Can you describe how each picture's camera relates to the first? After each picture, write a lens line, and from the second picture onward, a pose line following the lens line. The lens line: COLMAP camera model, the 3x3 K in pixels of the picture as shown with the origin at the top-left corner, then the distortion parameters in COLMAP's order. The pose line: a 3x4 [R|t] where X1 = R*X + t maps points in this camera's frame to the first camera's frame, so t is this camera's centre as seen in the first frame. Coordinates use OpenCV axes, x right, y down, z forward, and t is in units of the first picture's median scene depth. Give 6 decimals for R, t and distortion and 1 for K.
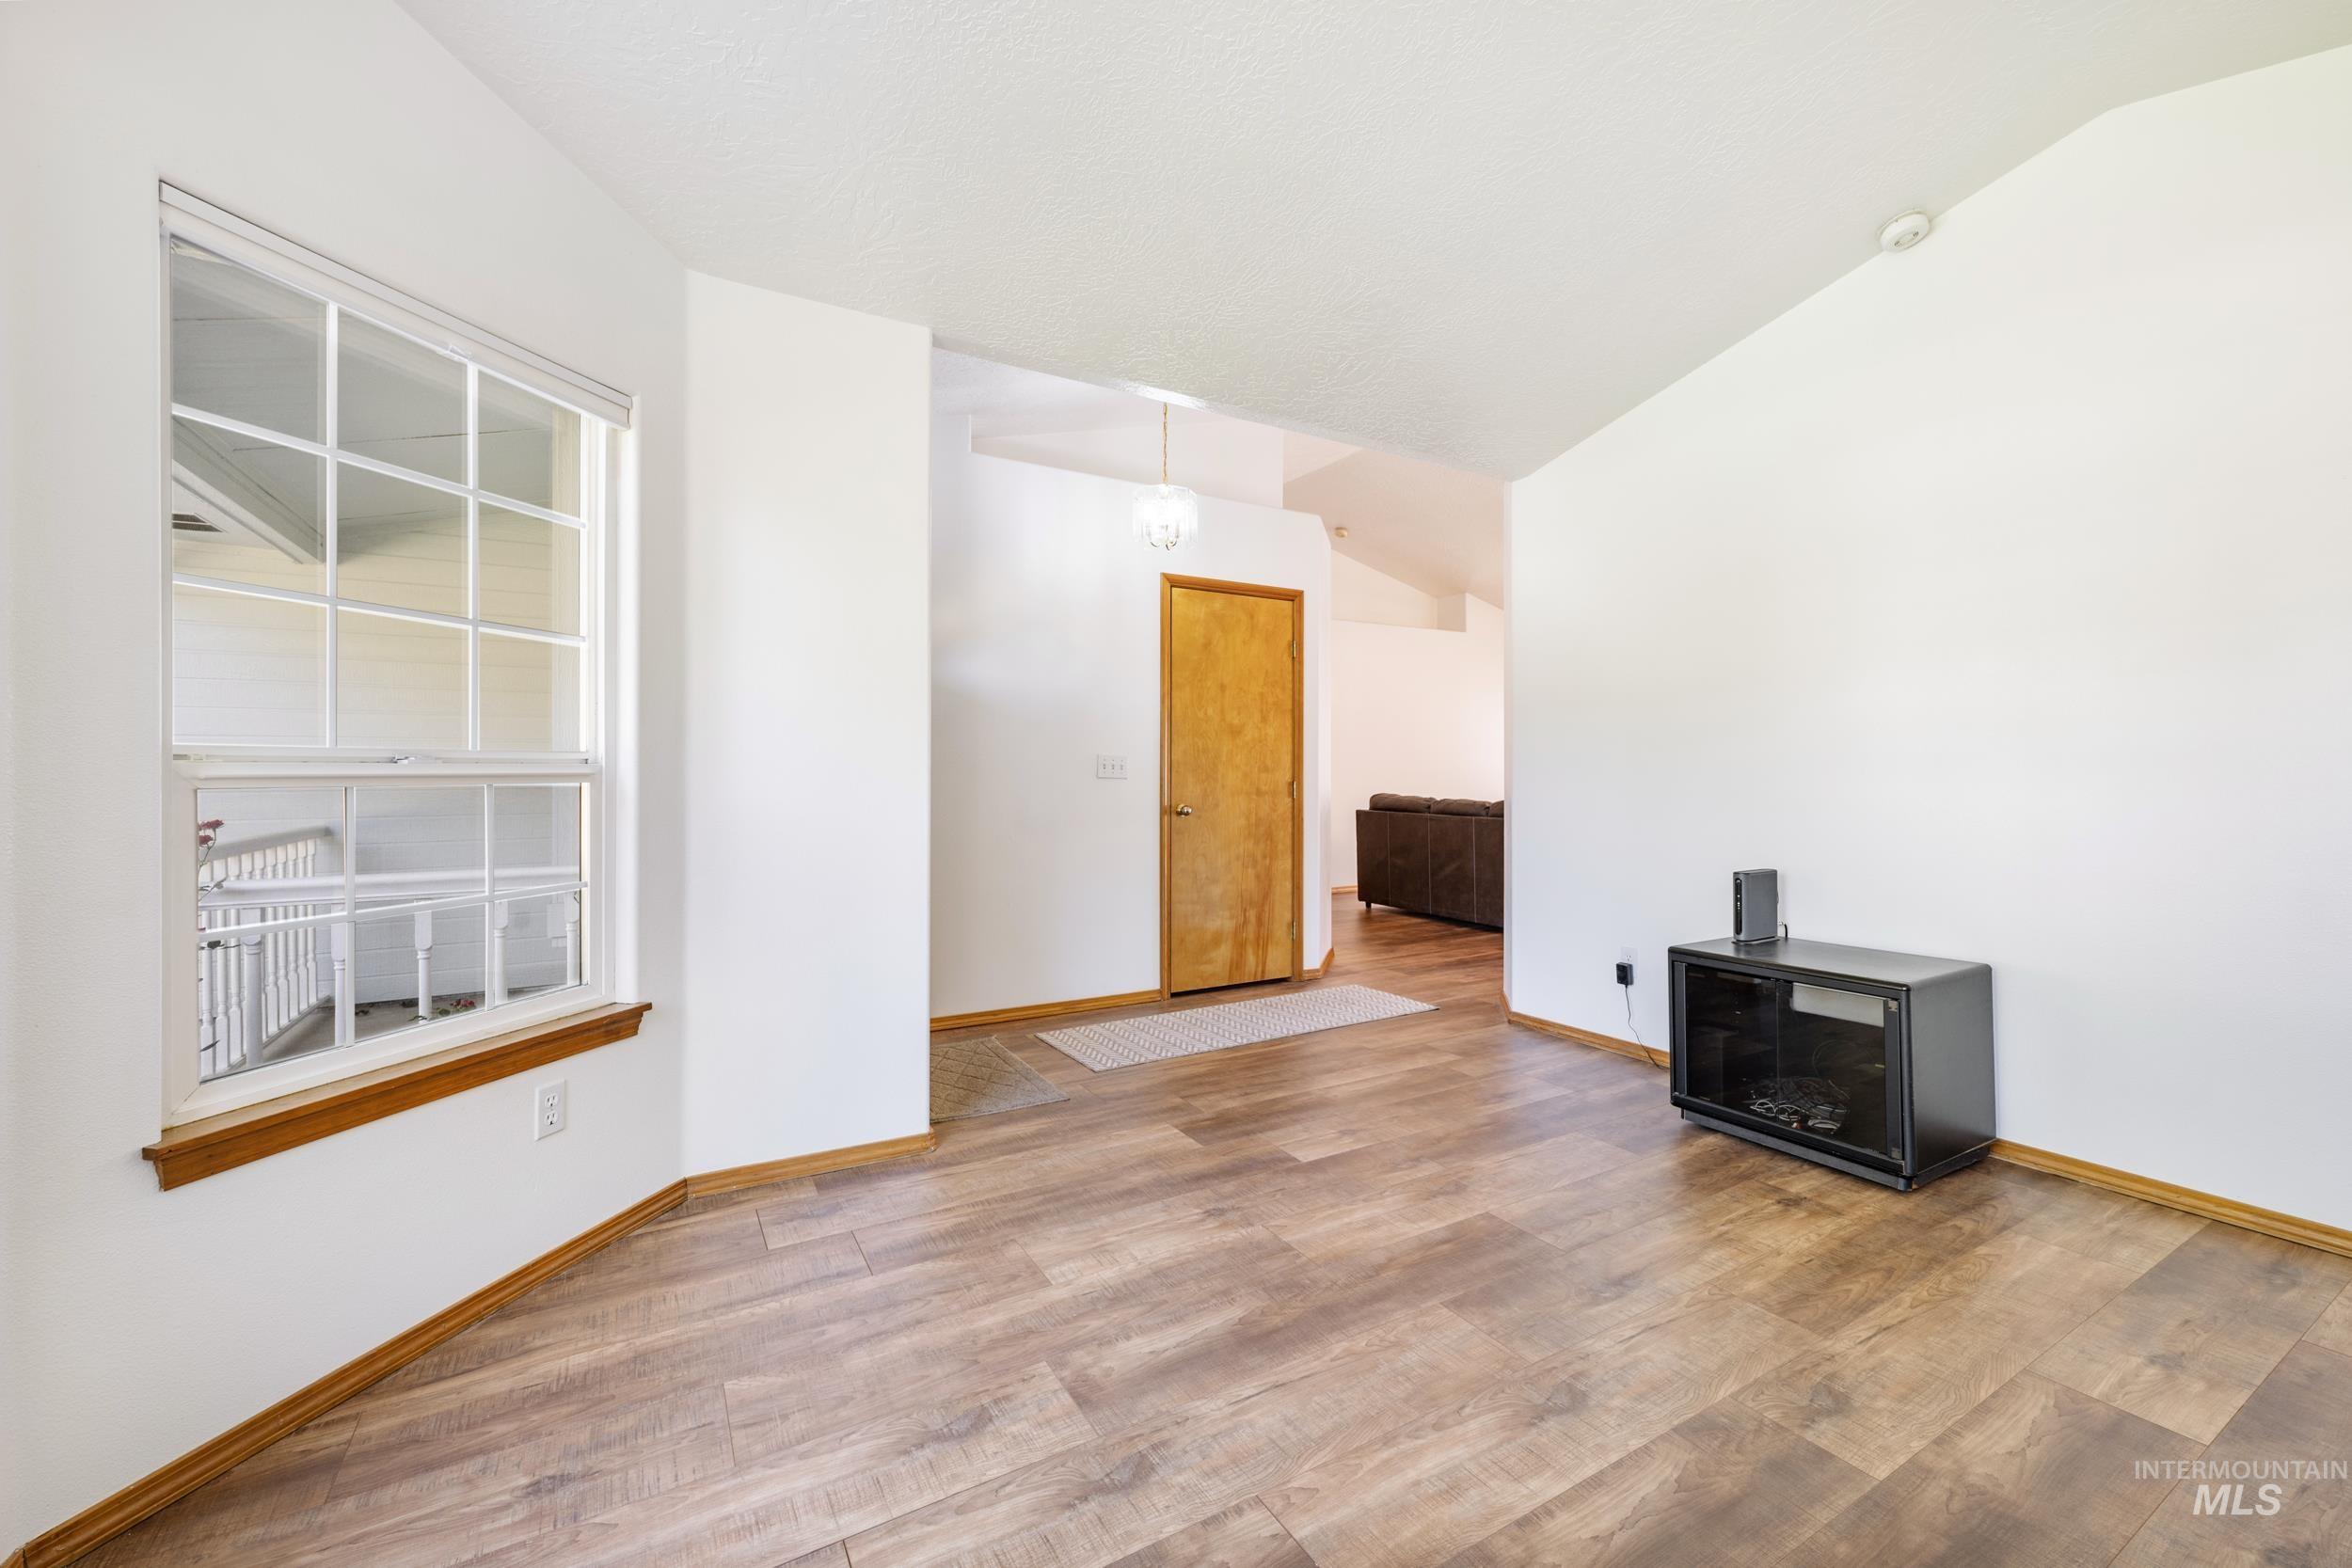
lens RADIAL K [[943.2, 0, 1186.9], [0, 943.2, 777.7], [0, 0, 1]] dist [0.000733, 0.000588]
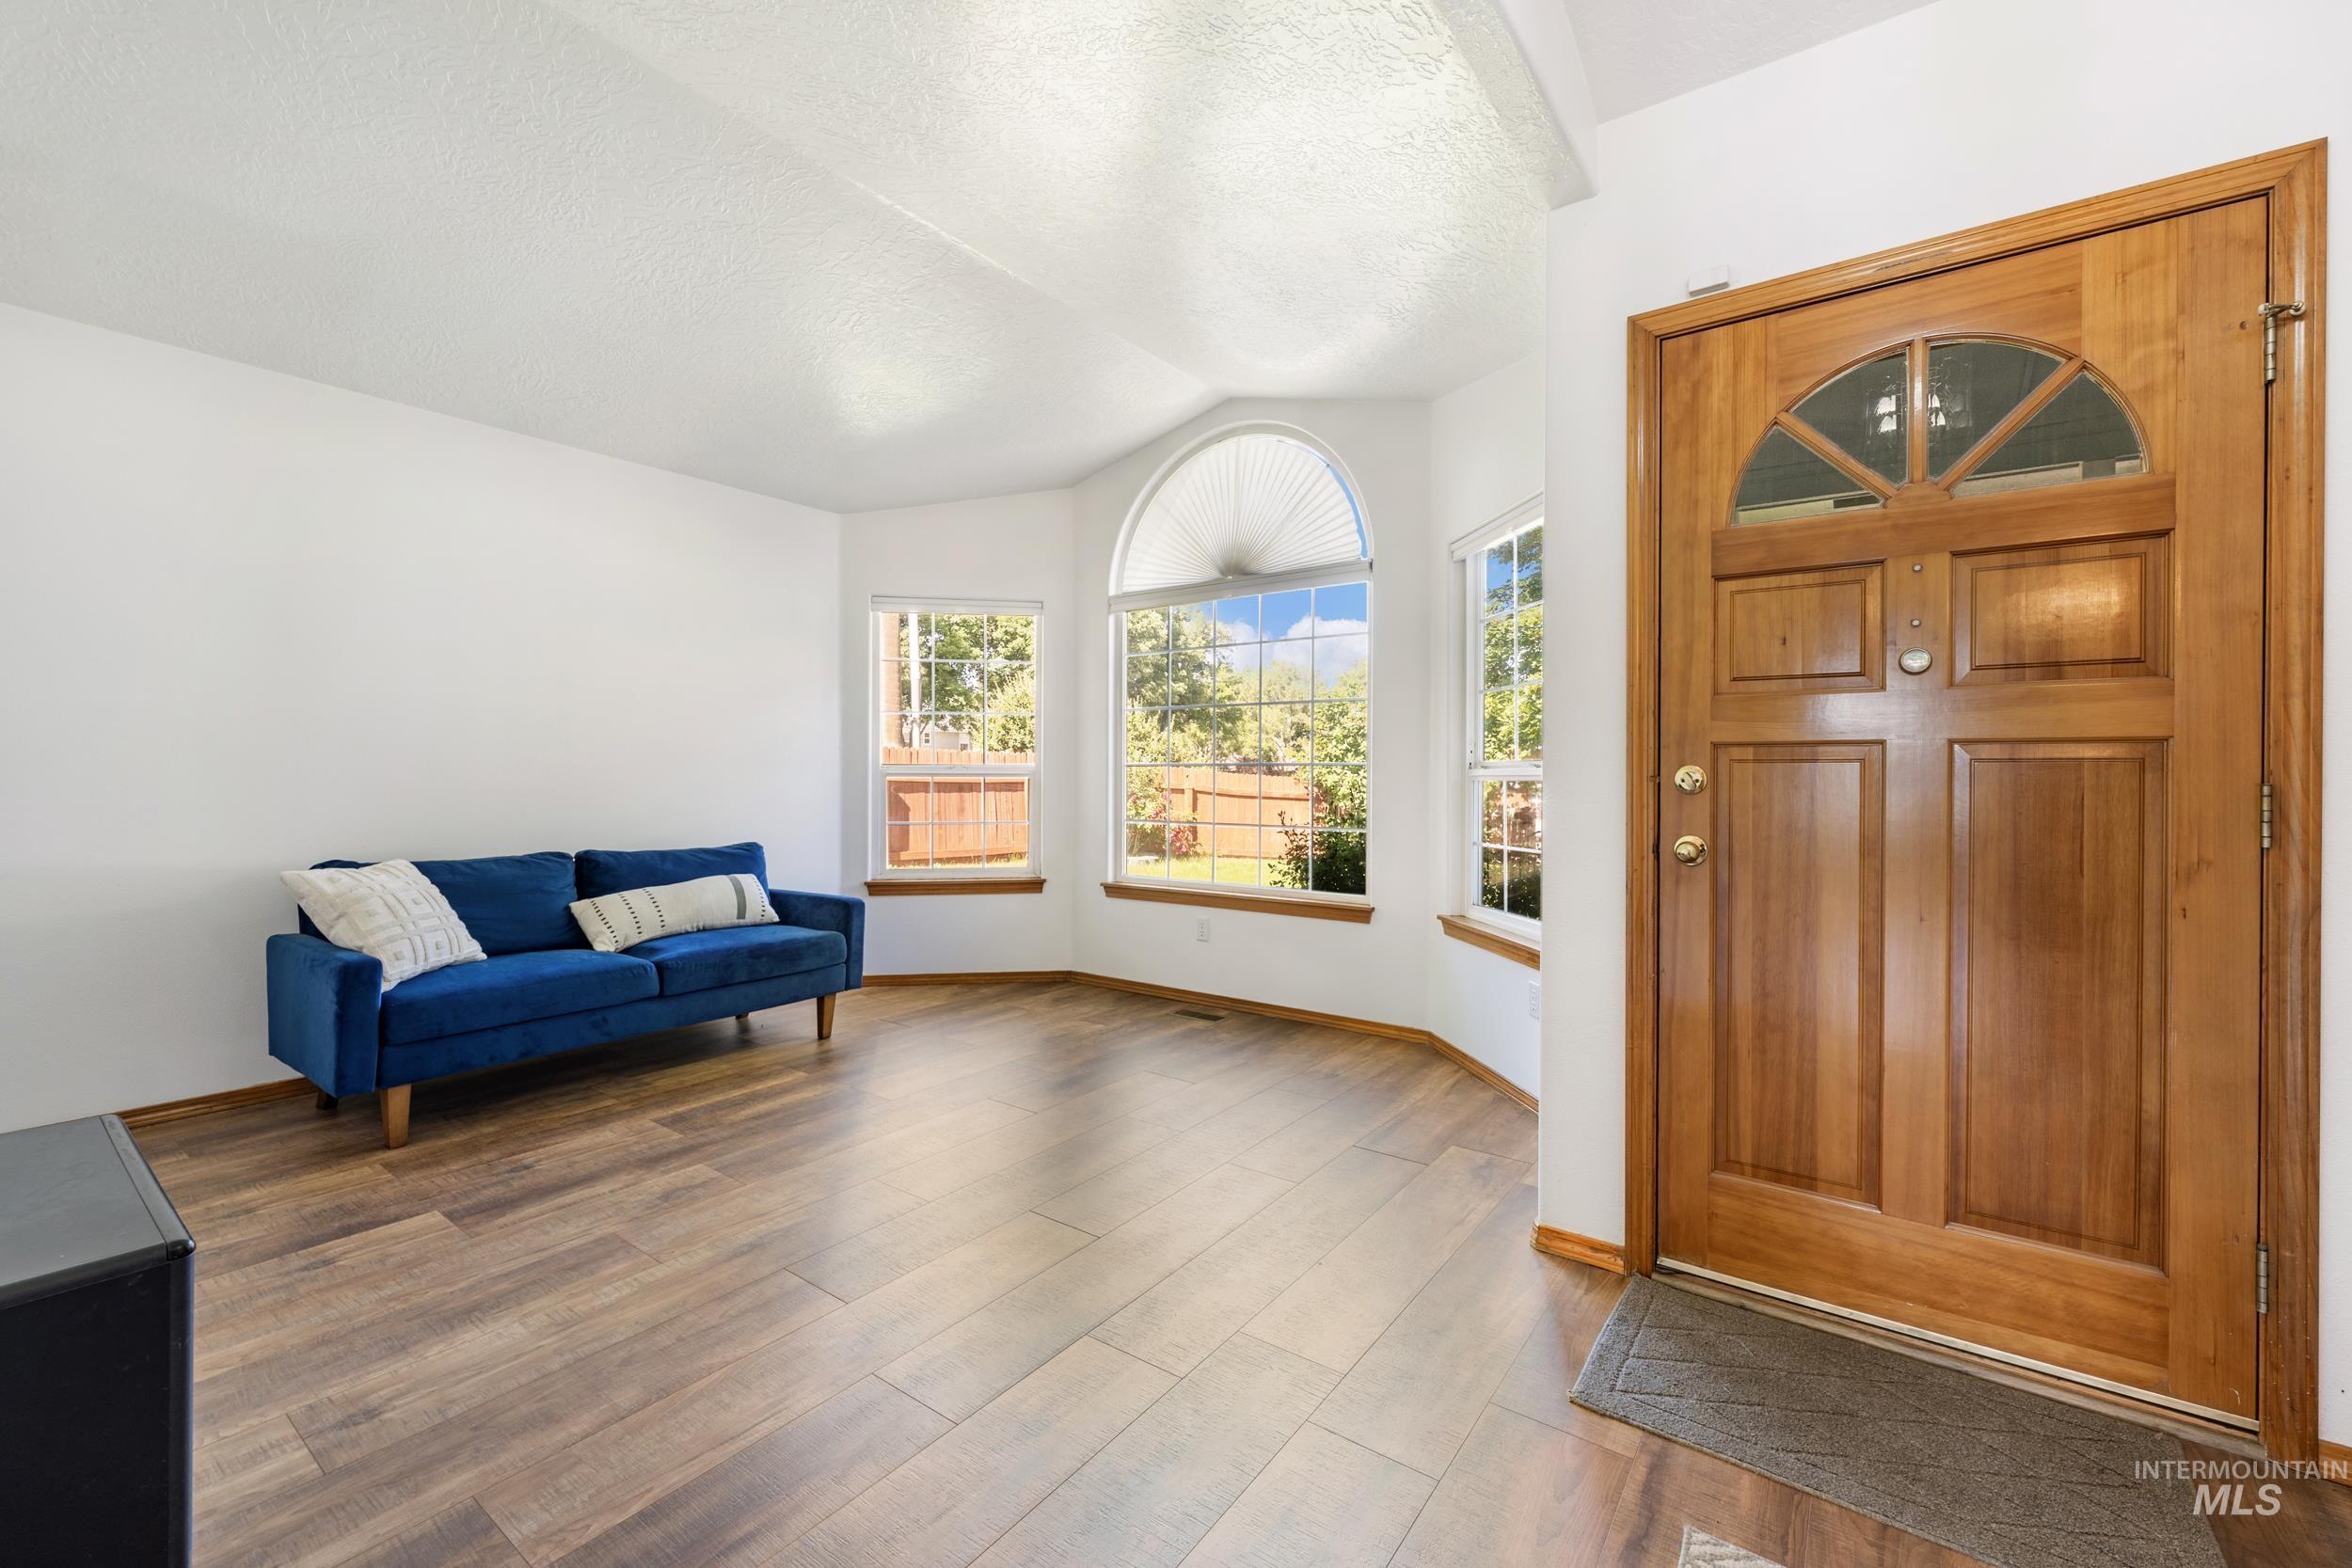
lens RADIAL K [[943.2, 0, 1191.5], [0, 943.2, 773.7], [0, 0, 1]] dist [0.000733, 0.000588]
pose [[-0.912848, -0.006861, -0.408242, 0.466913], [-0.007945, 0.999968, 0.000958, -0.008313], [0.408222, 0.004118, -0.912873, 2.274384]]
